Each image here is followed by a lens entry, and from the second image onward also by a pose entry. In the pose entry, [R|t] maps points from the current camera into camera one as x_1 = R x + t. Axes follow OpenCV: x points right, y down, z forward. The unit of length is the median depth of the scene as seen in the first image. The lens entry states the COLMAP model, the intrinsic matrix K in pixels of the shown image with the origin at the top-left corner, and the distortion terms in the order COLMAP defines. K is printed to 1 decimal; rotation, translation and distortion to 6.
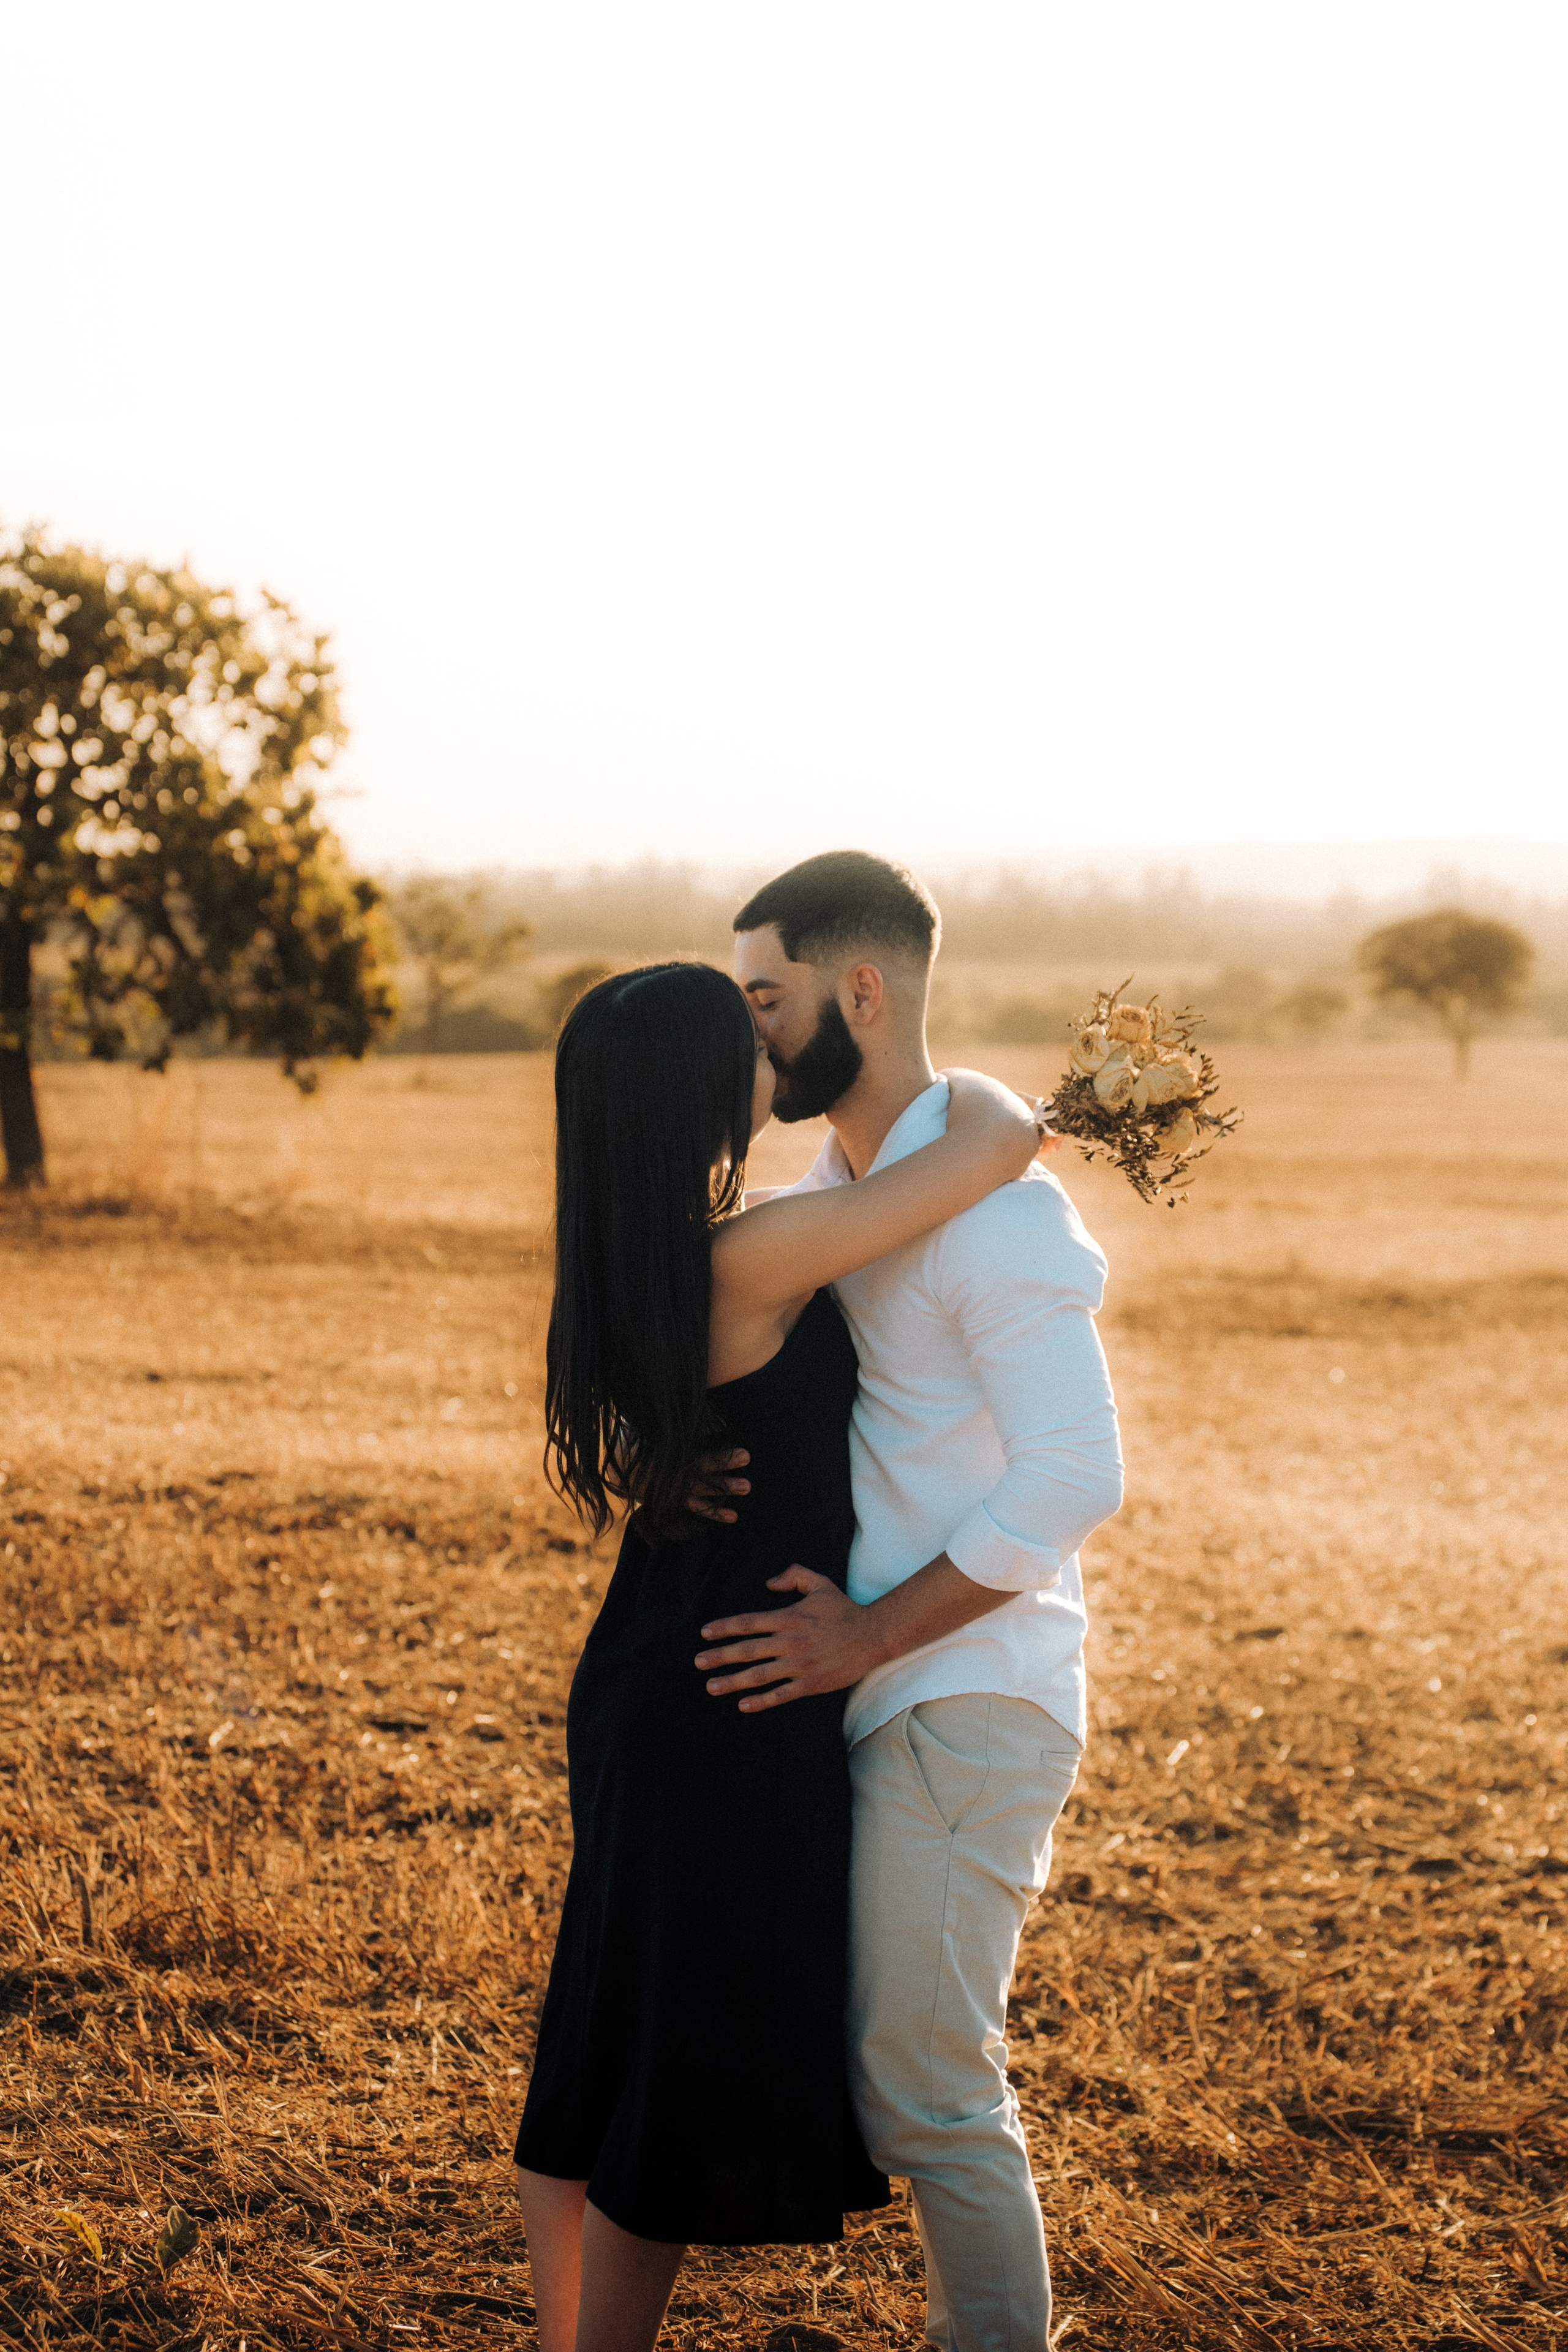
lens RADIAL K [[4927.3, 0, 789.8], [0, 4927.3, 1164.1], [0, 0, 1]] dist [-0.023945, 0.000000]
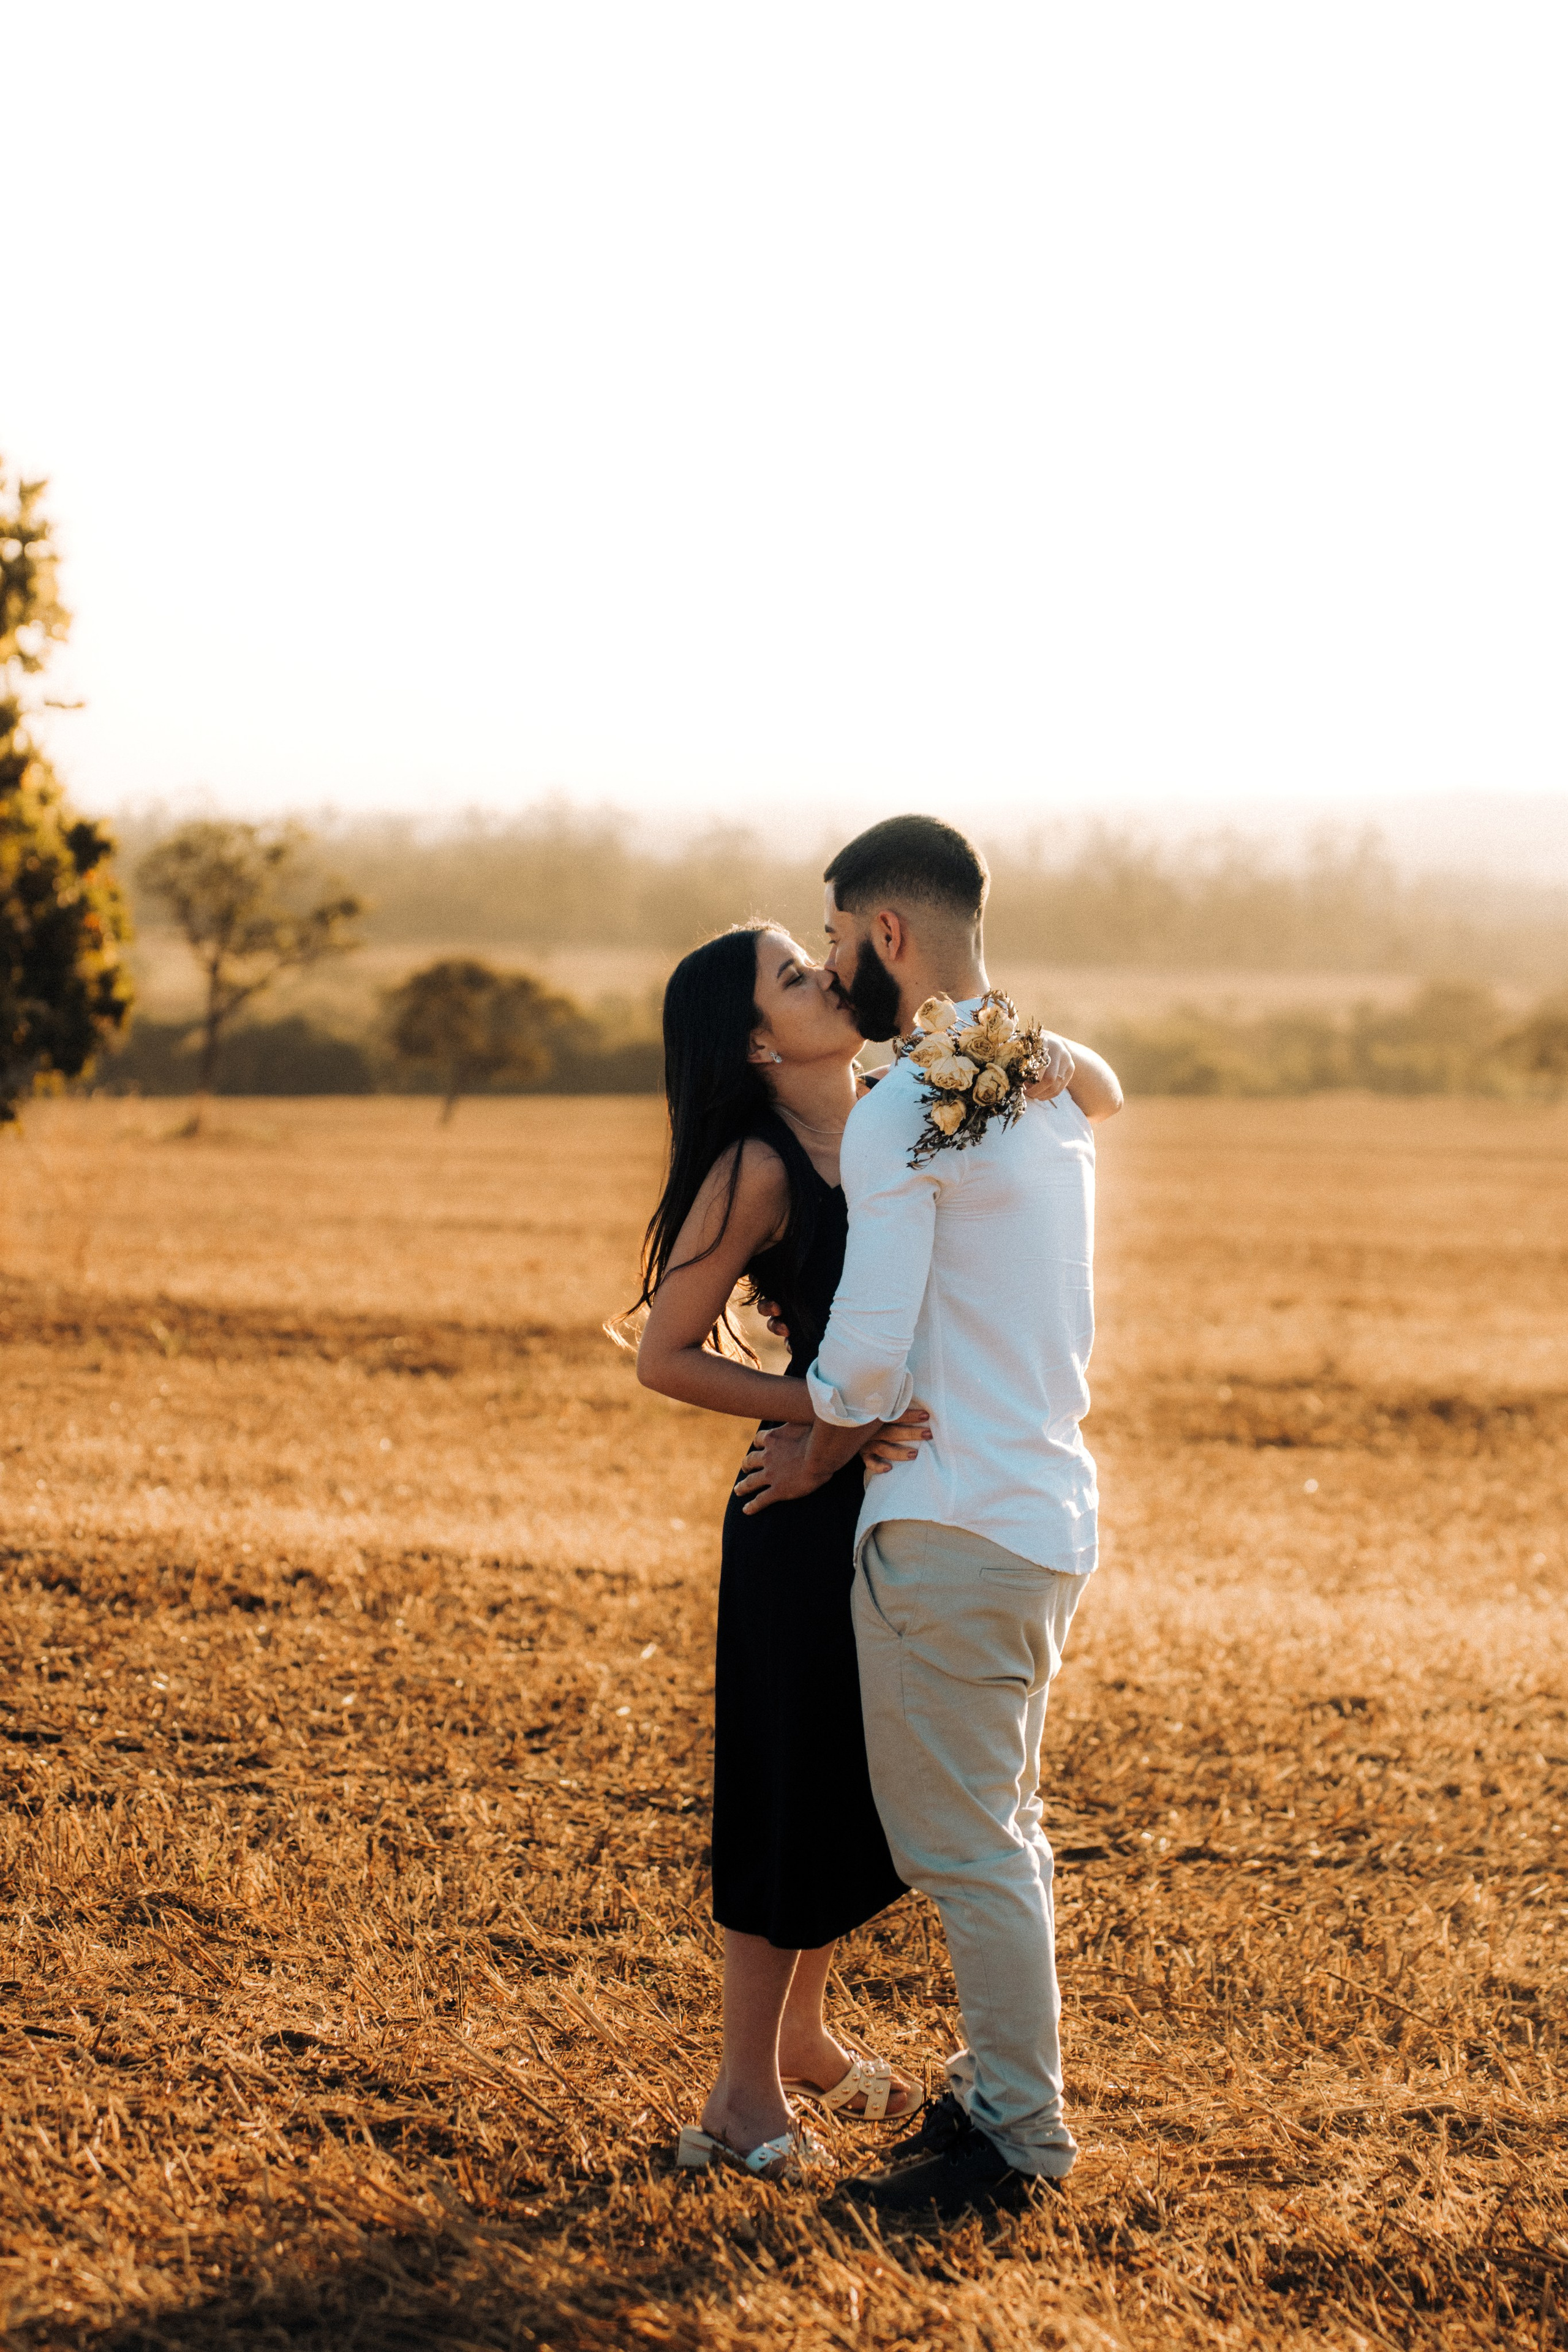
lens RADIAL K [[7533.2, 0, 782.0], [0, 7533.2, 1191.3], [0, 0, 1]] dist [0.073998, 0.000000]
pose [[0.999863, 0.016422, 0.002005, 0.014519], [-0.016399, 0.999808, -0.010747, 0.006238], [-0.002181, 0.010713, 0.999940, -0.105967]]
